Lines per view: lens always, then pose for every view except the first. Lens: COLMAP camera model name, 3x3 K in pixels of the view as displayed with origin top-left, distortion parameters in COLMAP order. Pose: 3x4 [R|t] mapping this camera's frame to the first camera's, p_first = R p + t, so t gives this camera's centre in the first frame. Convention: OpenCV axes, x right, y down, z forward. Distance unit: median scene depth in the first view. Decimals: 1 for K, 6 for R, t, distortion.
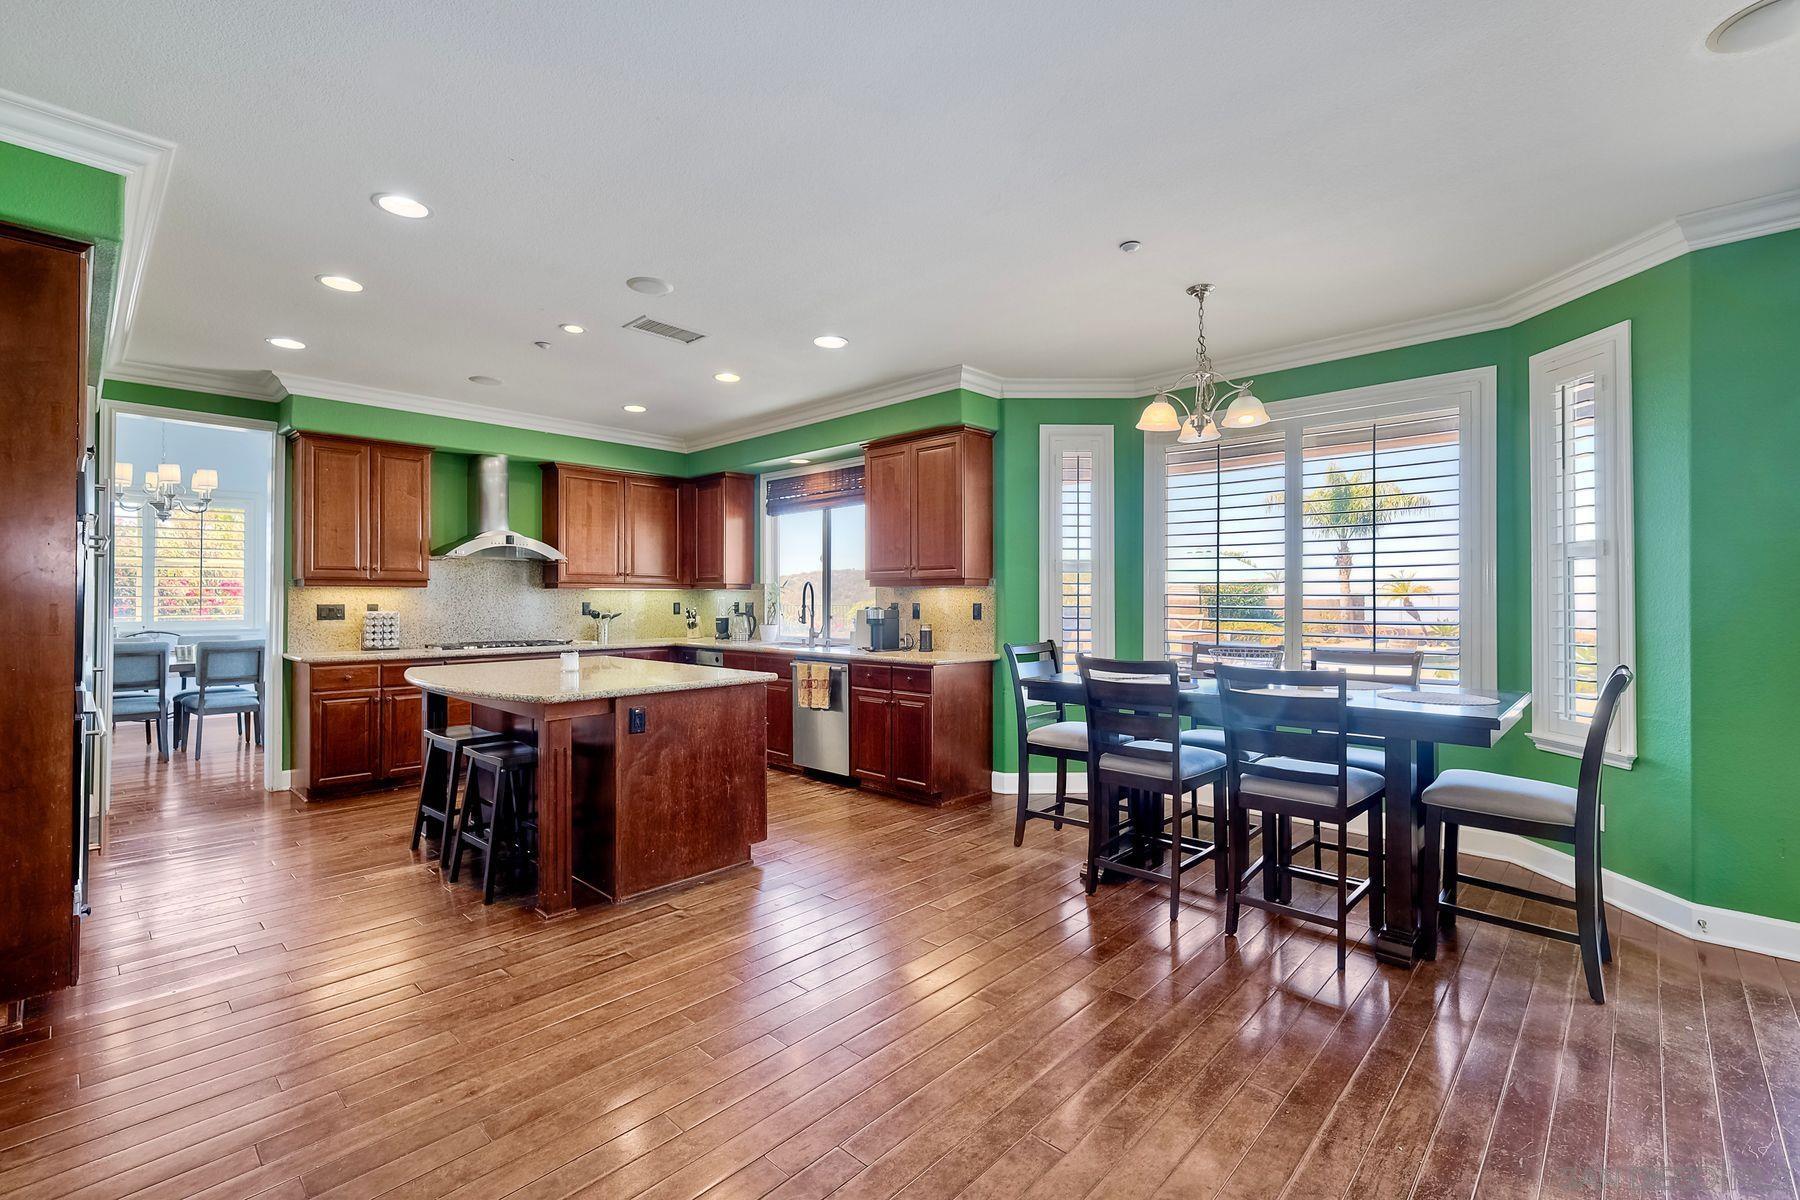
lens RADIAL K [[800.0, 0, 877.9], [0, 800.0, 585.3], [0, 0, 1]] dist [0.007783, -0.000604]
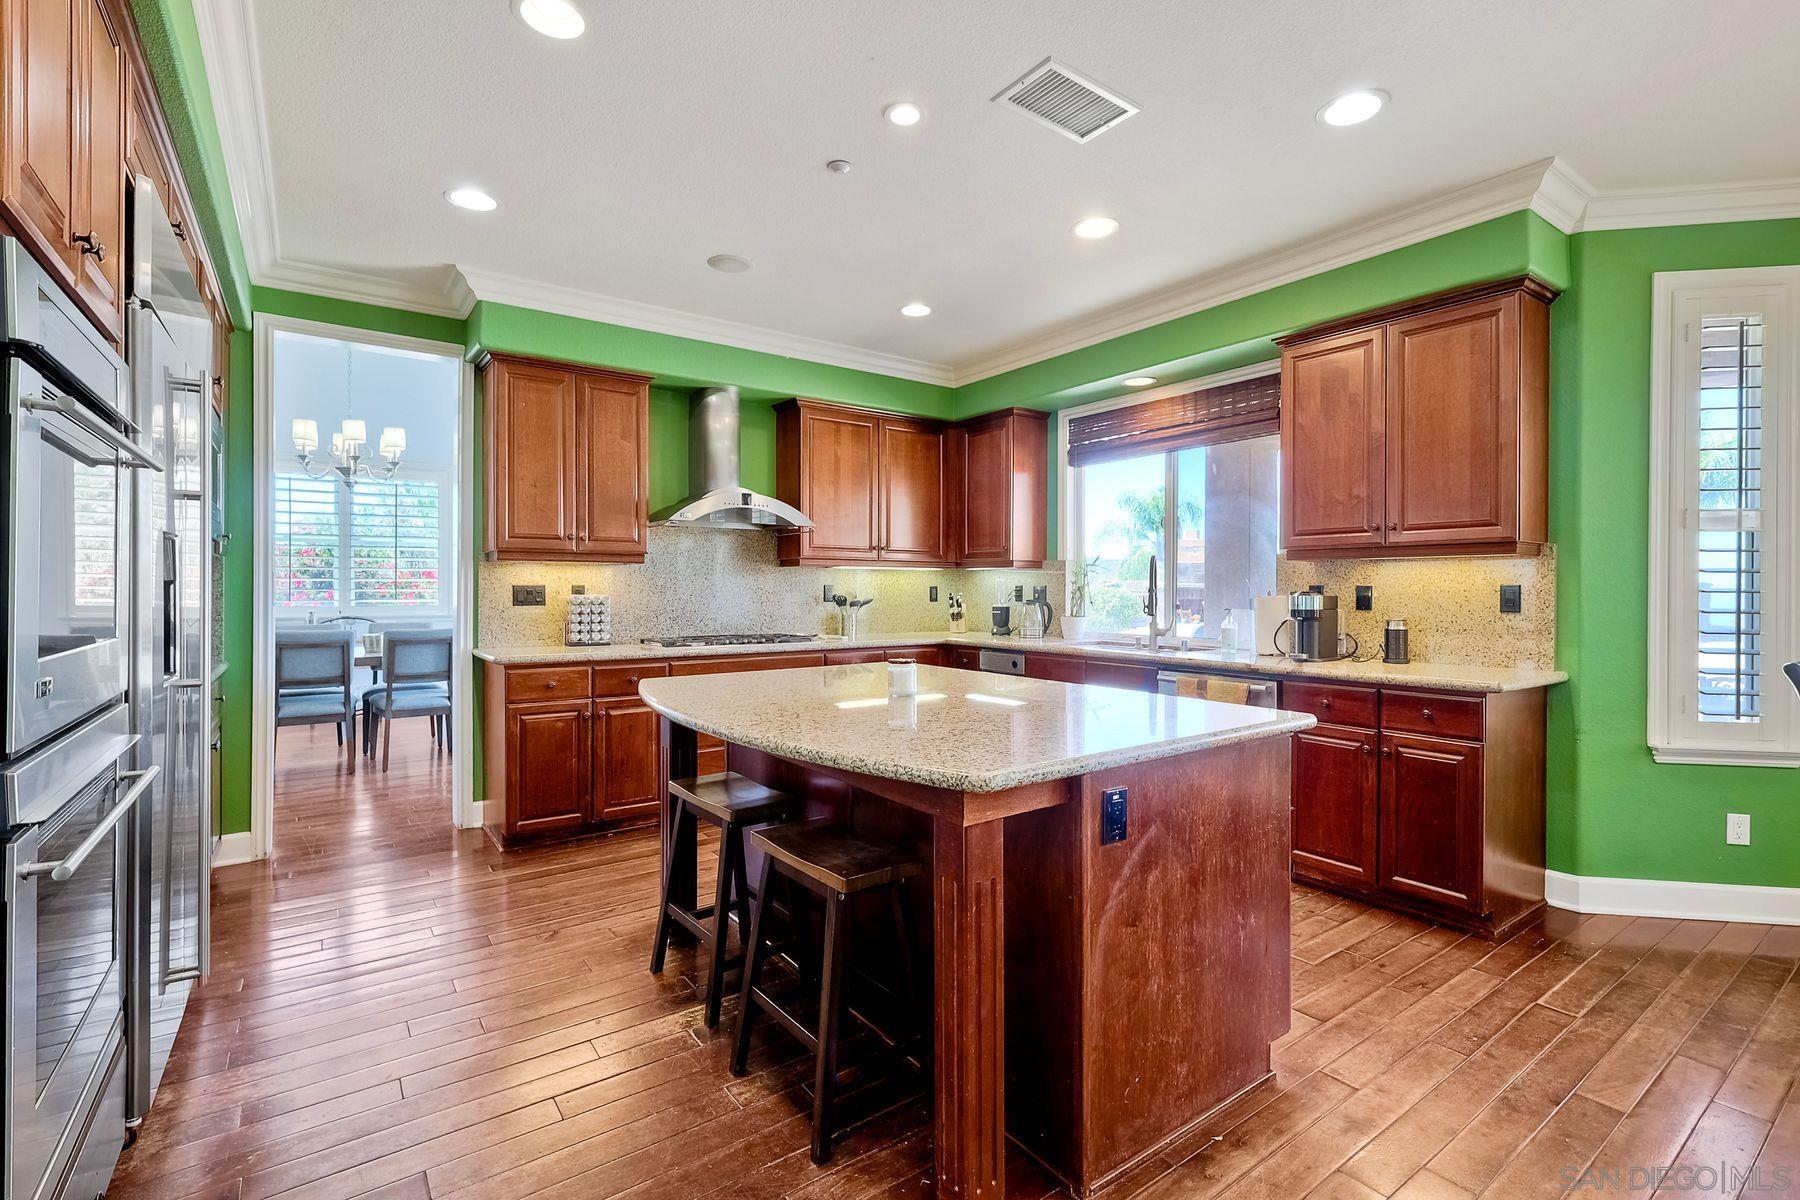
lens RADIAL K [[800.0, 0, 883.9], [0, 800.0, 584.8], [0, 0, 1]] dist [0.007783, -0.000604]
pose [[0.985274, 0.002458, -0.170965, -0.215797], [-0.000267, 0.999918, 0.012840, 0.013437], [0.170982, -0.012605, 0.985193, 0.303146]]
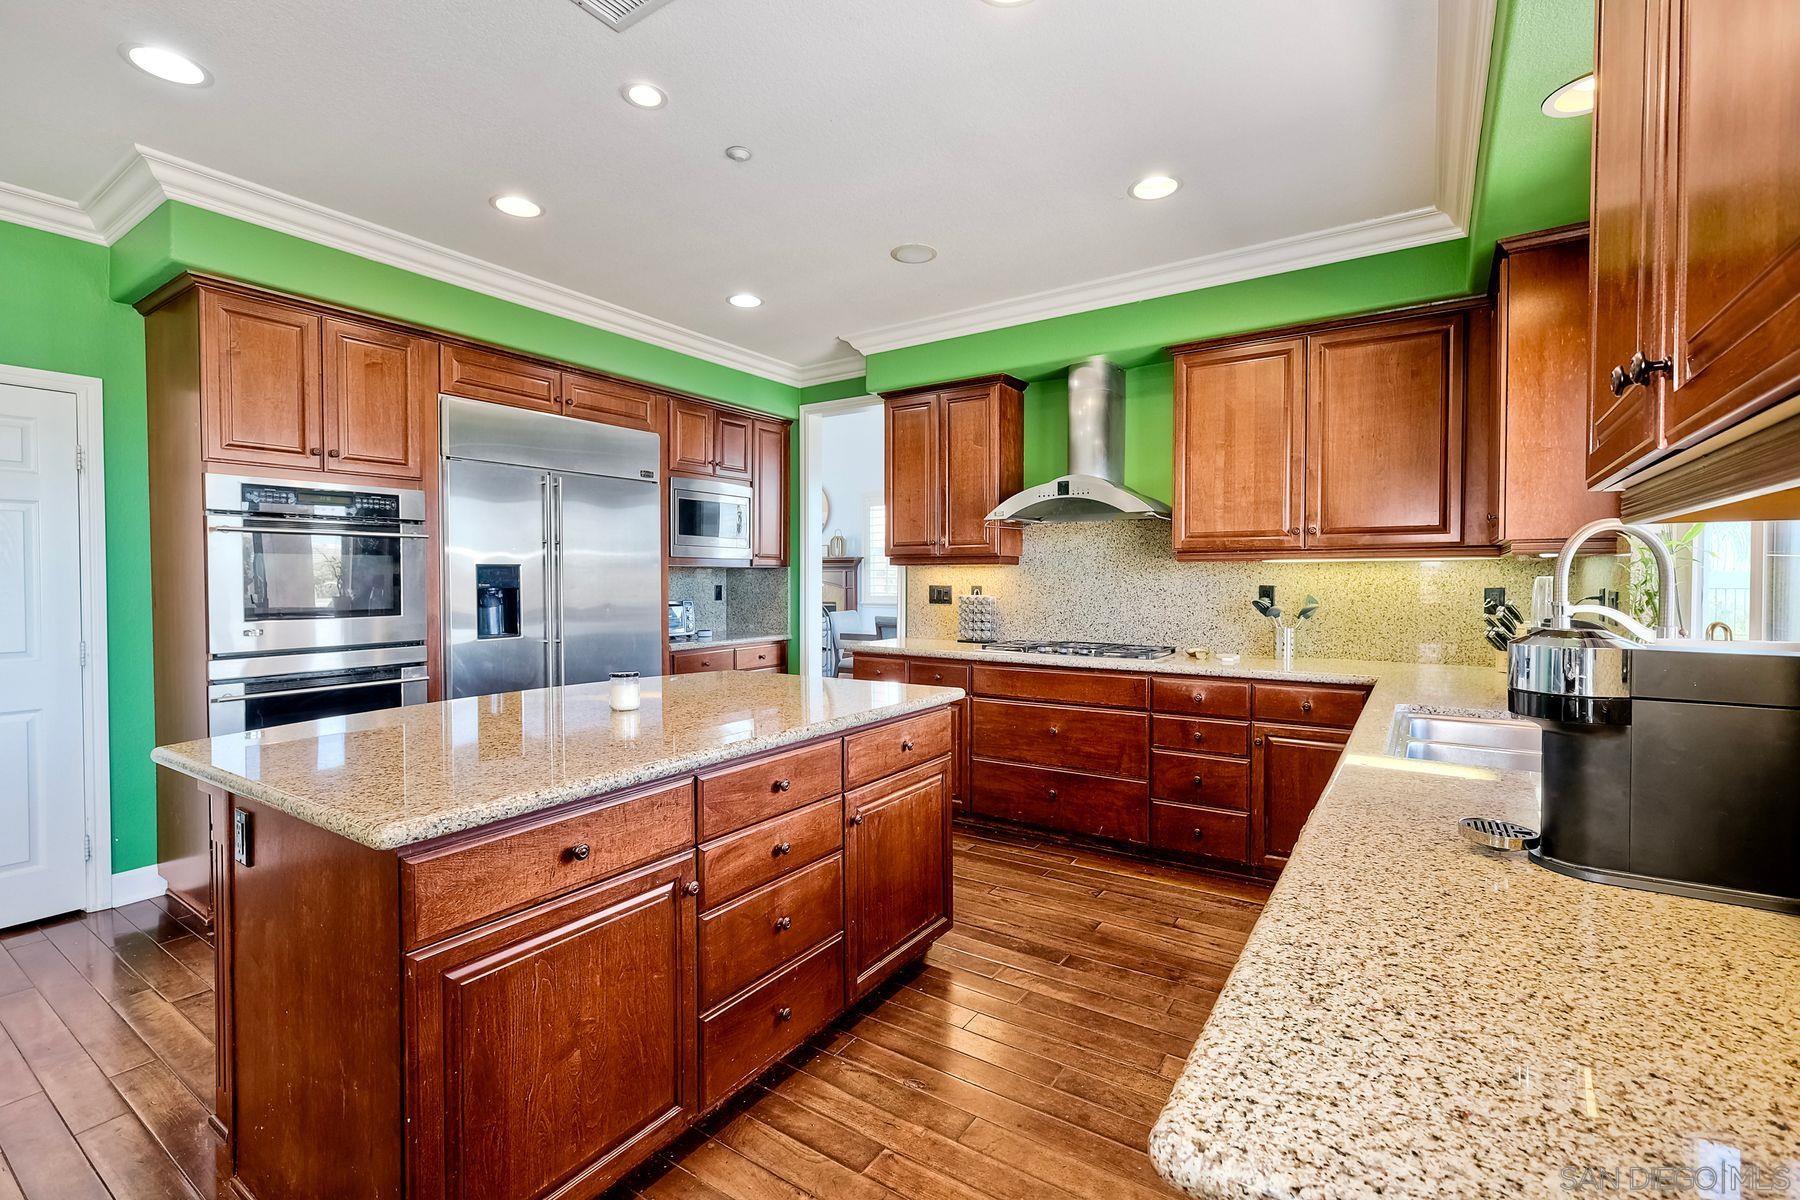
lens RADIAL K [[800.0, 0, 905.4], [0, 800.0, 586.5], [0, 0, 1]] dist [0.007783, -0.000604]
pose [[0.194745, 0.012565, -0.980774, 0.150310], [0.016083, 0.999743, 0.016001, 0.010224], [0.980722, -0.018890, 0.194492, 0.776899]]
